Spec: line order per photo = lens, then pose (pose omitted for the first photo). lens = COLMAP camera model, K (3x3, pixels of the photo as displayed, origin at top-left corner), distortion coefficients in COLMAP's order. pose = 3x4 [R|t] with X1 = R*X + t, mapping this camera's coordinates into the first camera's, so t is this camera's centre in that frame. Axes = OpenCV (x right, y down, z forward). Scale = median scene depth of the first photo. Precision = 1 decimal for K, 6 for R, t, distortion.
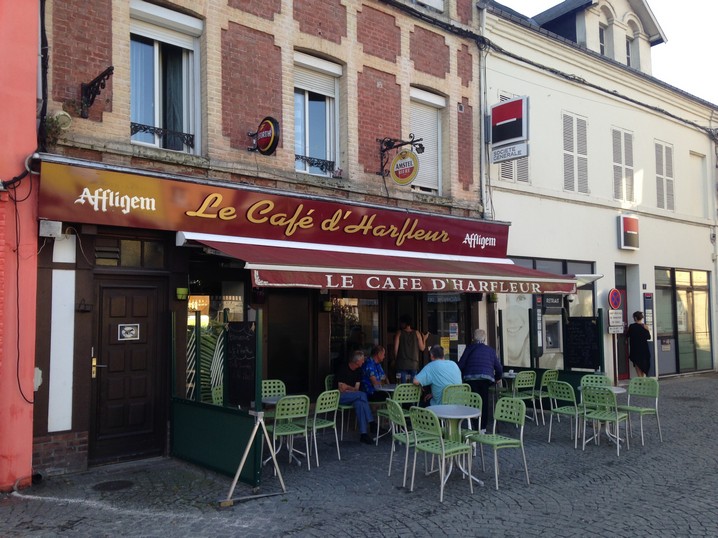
lens RADIAL K [[682.5, 0, 359.0], [0, 682.5, 269.0], [0, 0, 1]] dist [0.152147, -0.000582]
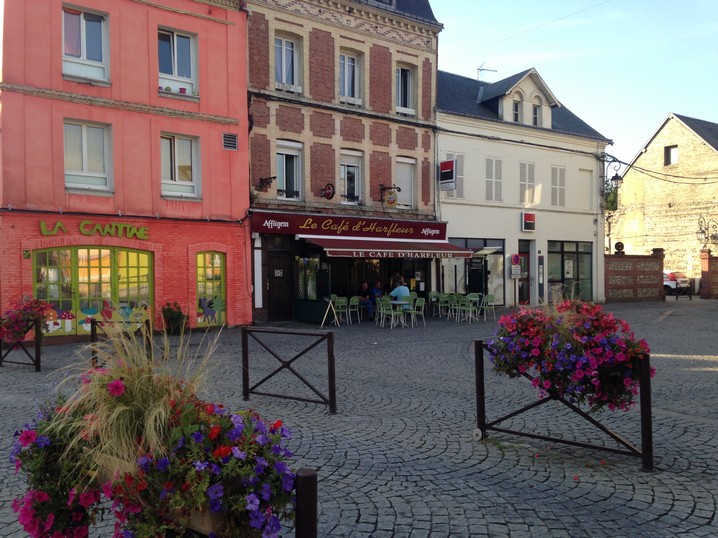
lens RADIAL K [[682.5, 0, 359.0], [0, 682.5, 269.0], [0, 0, 1]] dist [0.152147, -0.000582]
pose [[0.998266, 0.005017, -0.058645, 0.082485], [-0.001176, 0.997862, 0.065347, -0.062385], [0.058848, -0.065165, 0.996138, -1.034922]]
